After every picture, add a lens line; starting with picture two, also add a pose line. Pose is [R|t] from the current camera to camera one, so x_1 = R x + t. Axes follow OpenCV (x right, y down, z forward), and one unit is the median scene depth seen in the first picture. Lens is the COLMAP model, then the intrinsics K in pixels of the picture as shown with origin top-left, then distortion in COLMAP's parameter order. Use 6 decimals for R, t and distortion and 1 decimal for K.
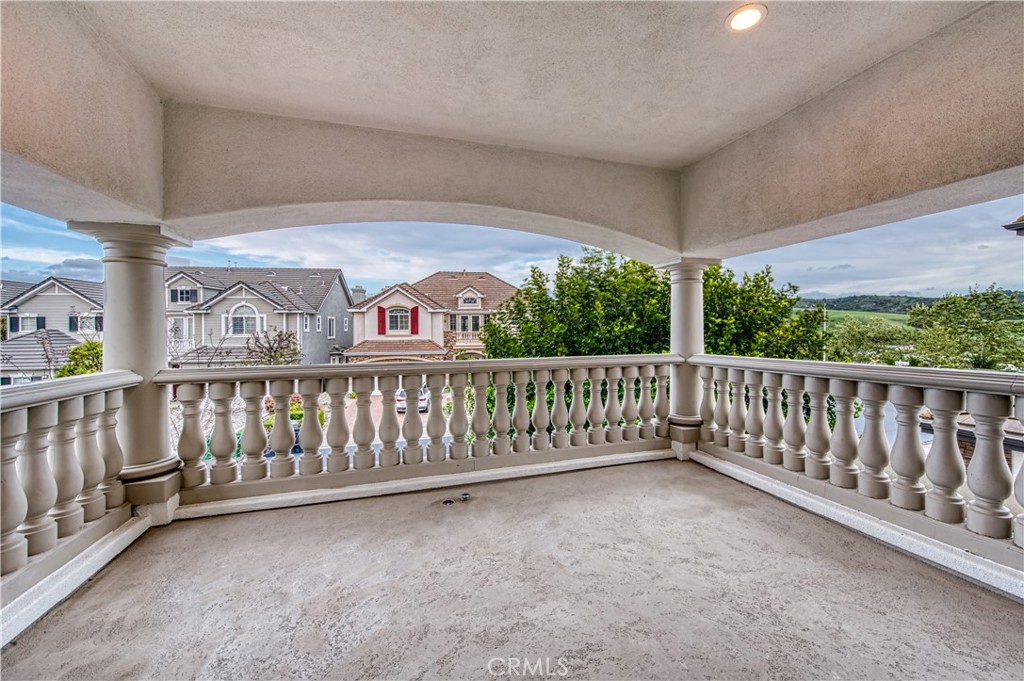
lens RADIAL K [[409.6, 0, 511.7], [0, 409.6, 335.8], [0, 0, 1]] dist [-0.001383, -0.000336]
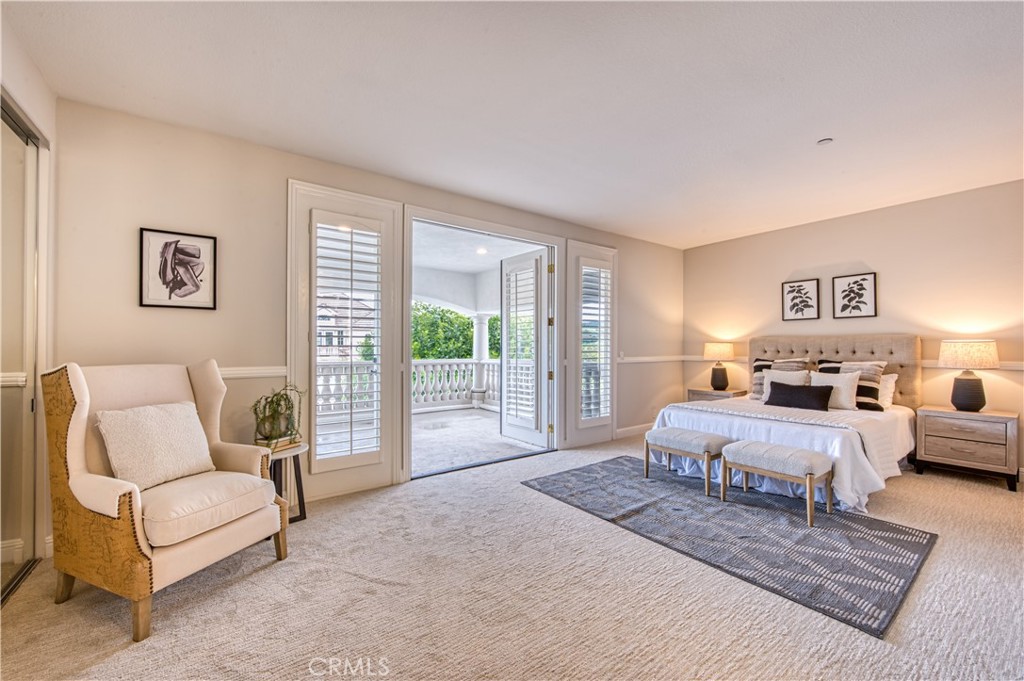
lens RADIAL K [[409.6, 0, 510.5], [0, 409.6, 344.7], [0, 0, 1]] dist [-0.001383, -0.000336]
pose [[0.934279, 0.010380, 0.356391, -0.170076], [-0.004356, 0.999834, -0.017702, 0.009046], [-0.356515, 0.014986, 0.934169, -0.993729]]
